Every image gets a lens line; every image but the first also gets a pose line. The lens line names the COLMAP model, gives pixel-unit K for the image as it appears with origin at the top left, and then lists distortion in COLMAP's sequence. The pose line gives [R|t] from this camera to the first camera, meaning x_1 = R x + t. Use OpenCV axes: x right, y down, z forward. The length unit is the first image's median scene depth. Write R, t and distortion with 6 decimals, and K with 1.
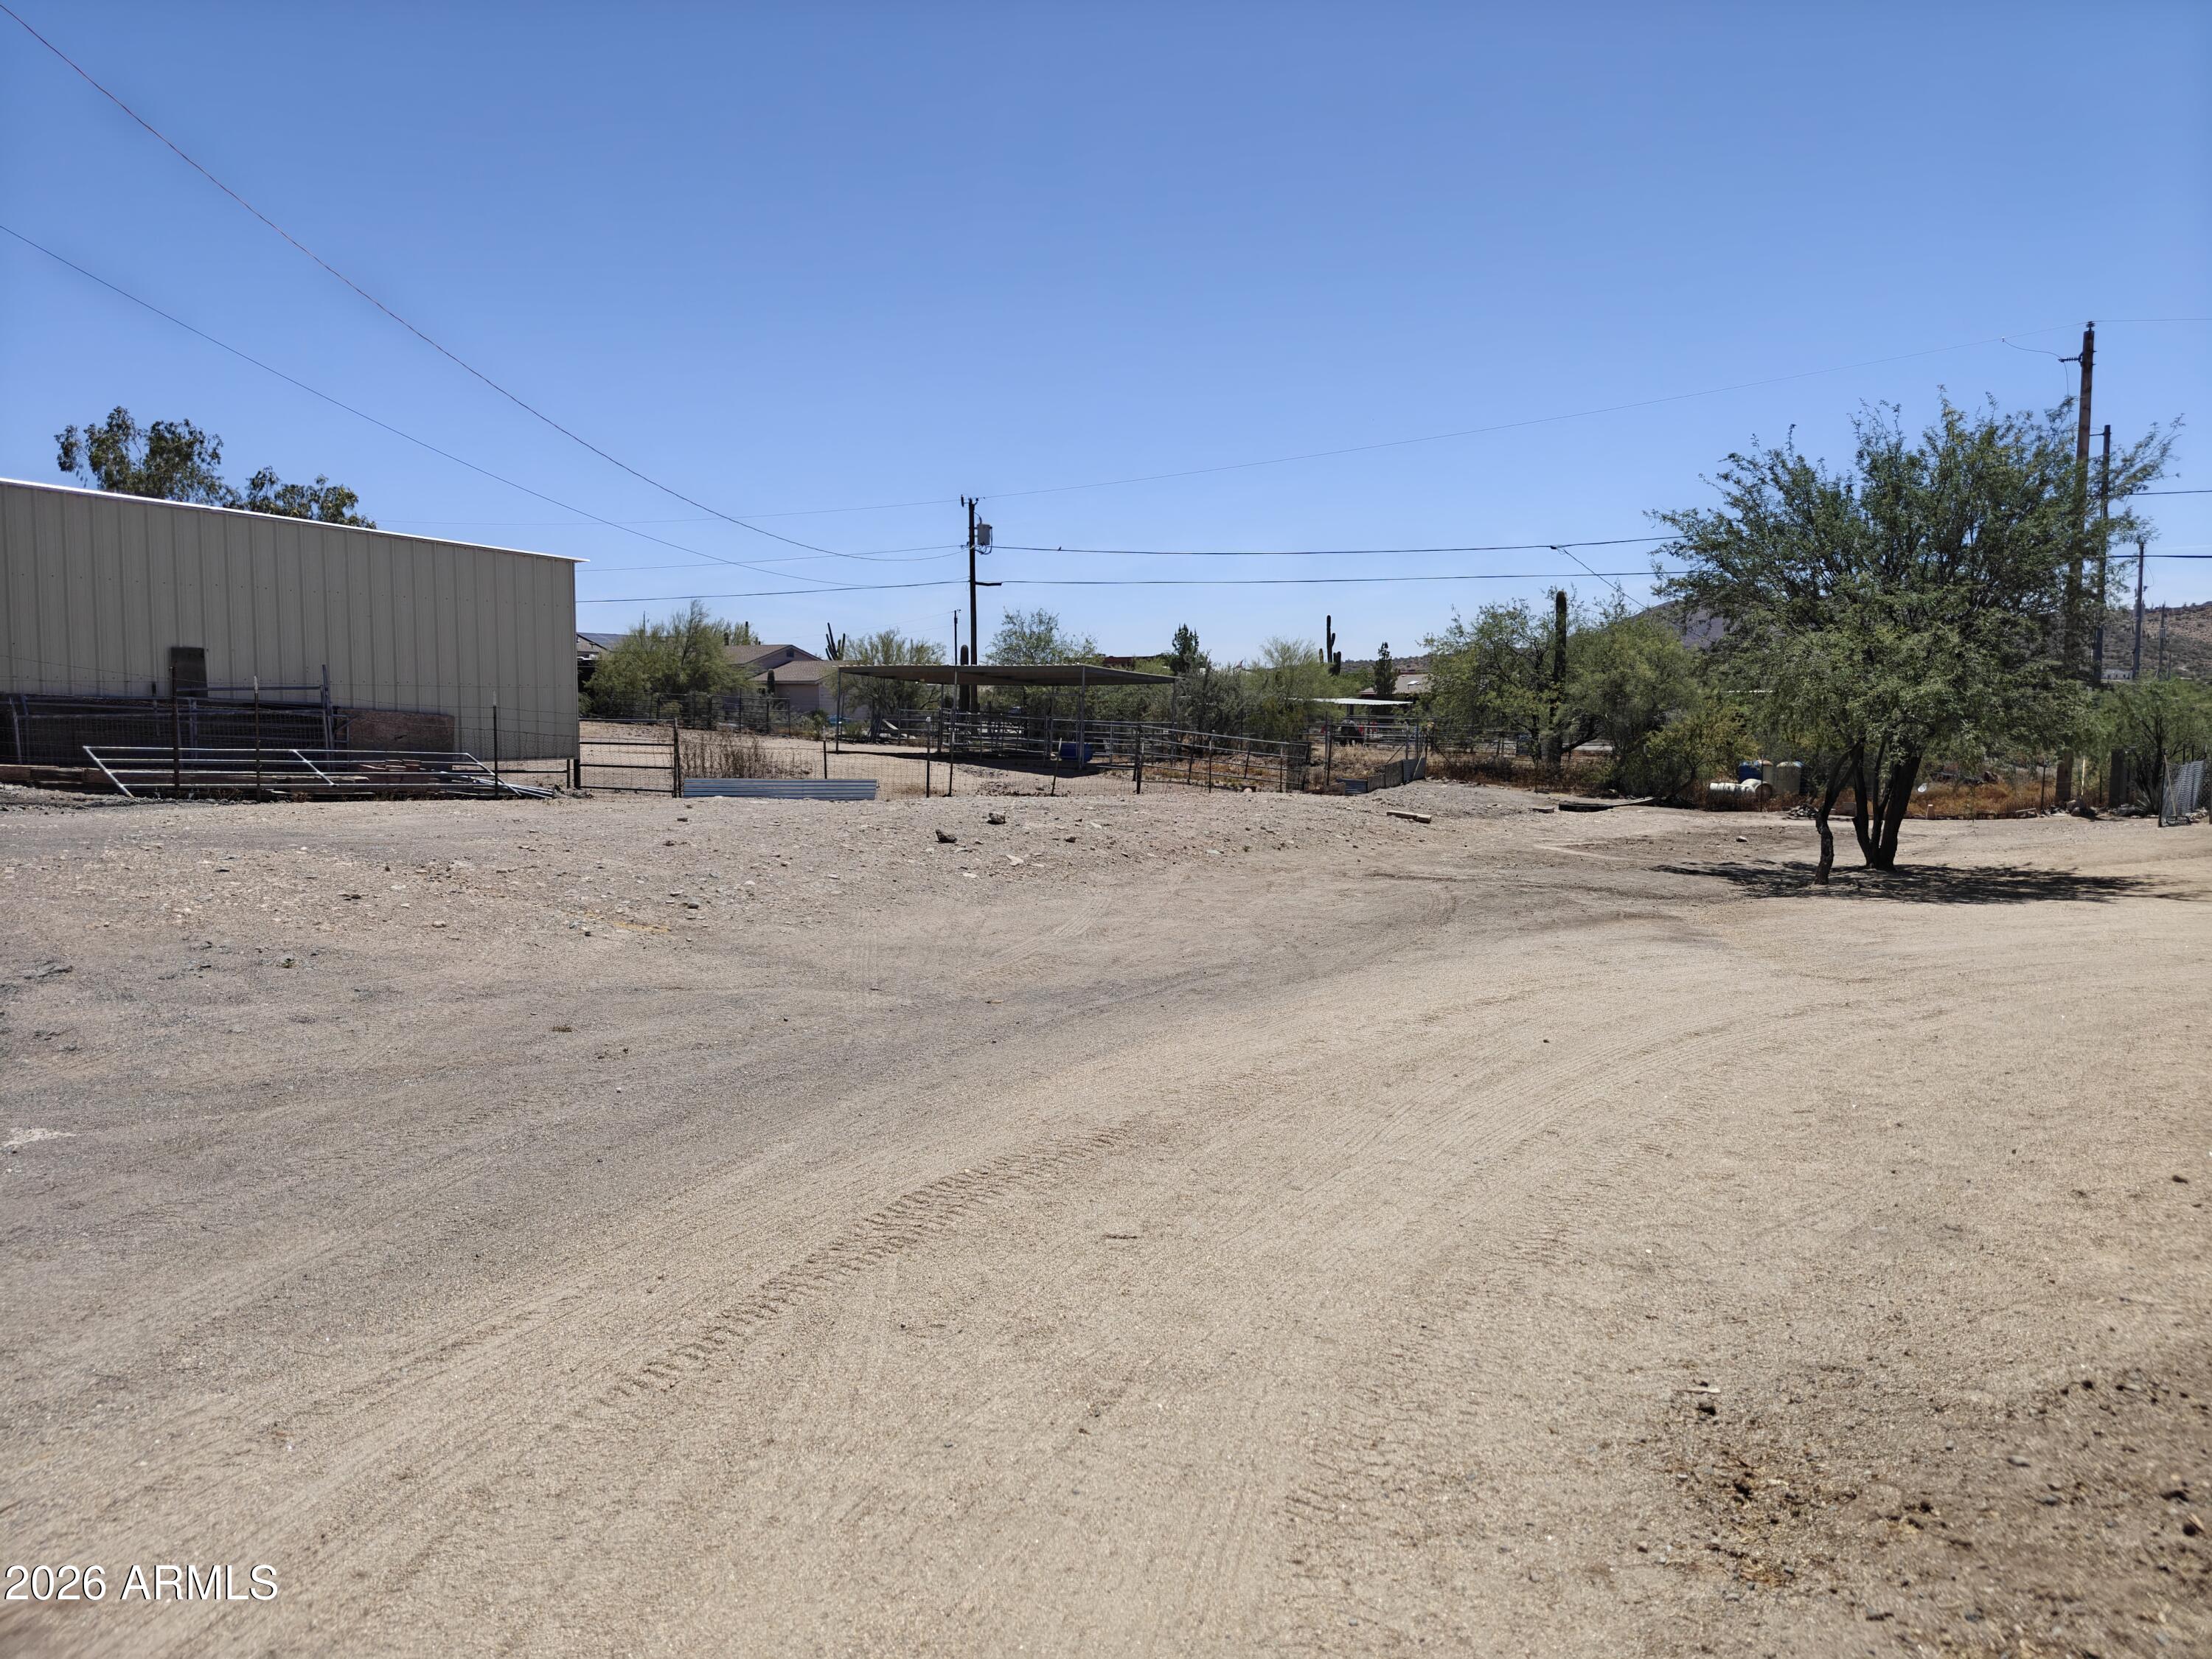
lens RADIAL K [[1490.7, 0, 1102.6], [0, 1490.7, 870.2], [0, 0, 1]] dist [0.048514, -0.070618]
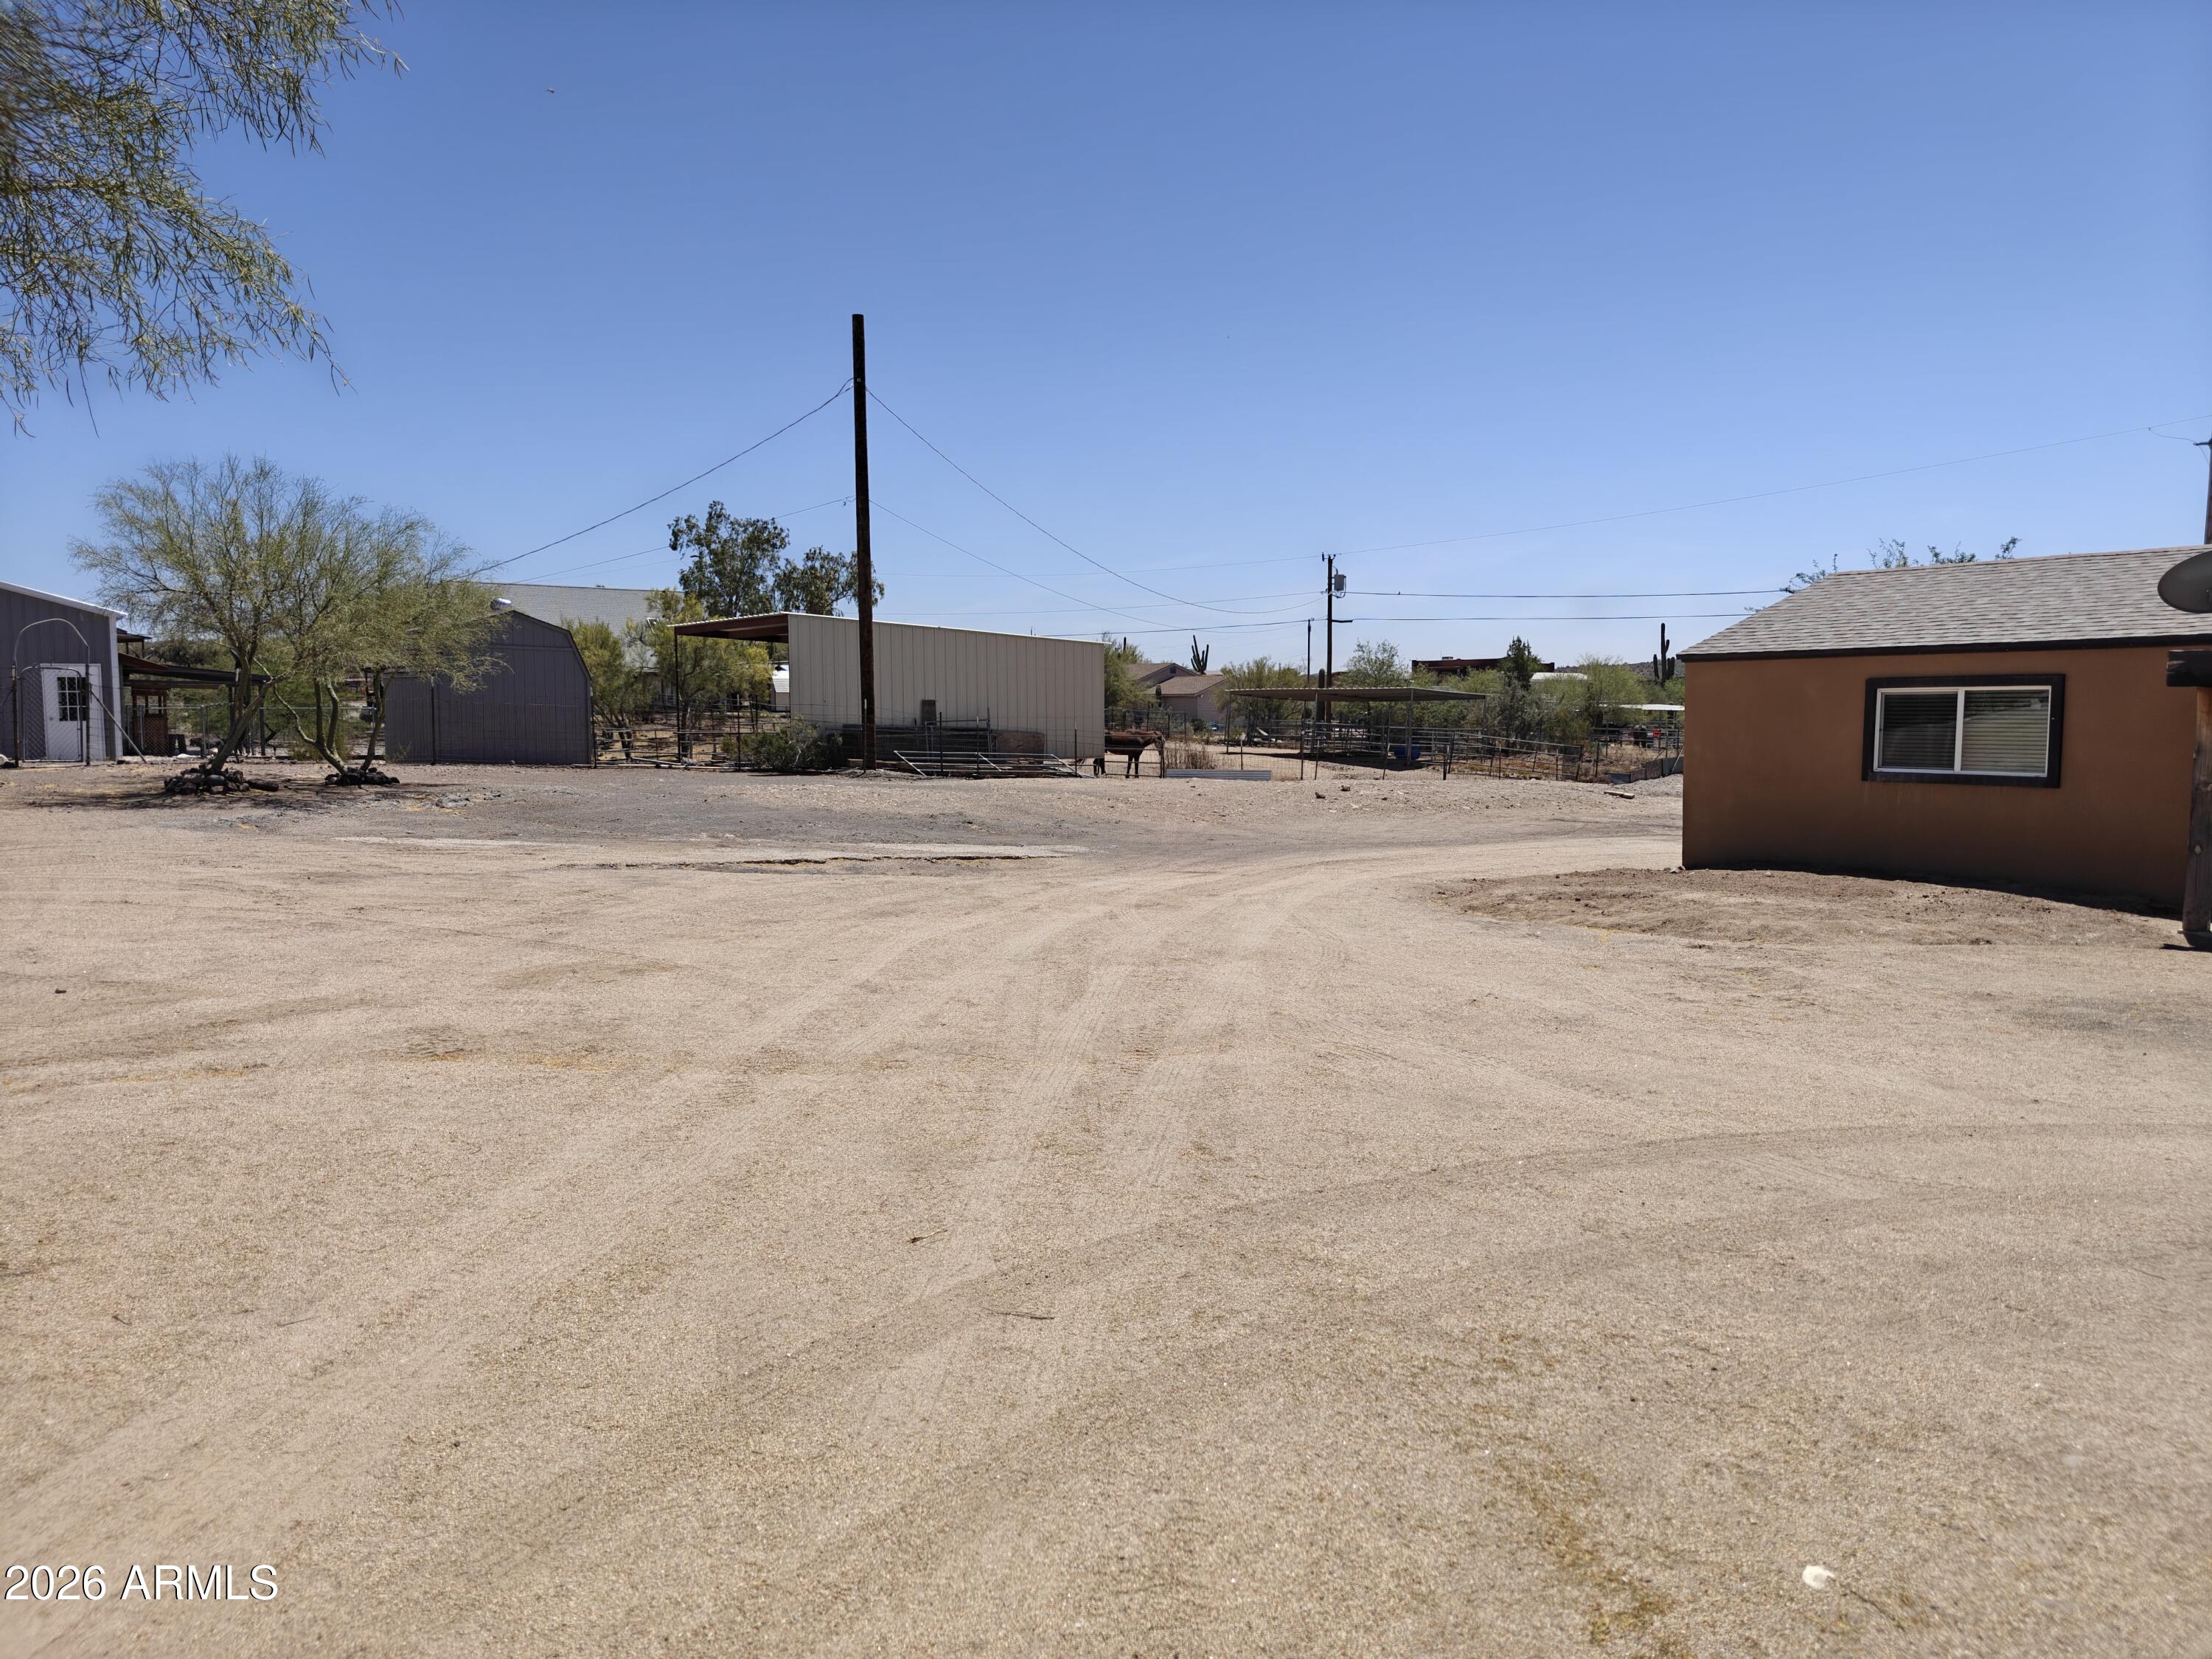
lens RADIAL K [[1490.7, 0, 1102.6], [0, 1490.7, 870.2], [0, 0, 1]] dist [0.048514, -0.070618]
pose [[0.973358, 0.017124, -0.228649, 0.019562], [-0.017071, 0.999852, 0.002210, 0.021799], [0.228653, 0.001752, 0.973506, -0.282408]]
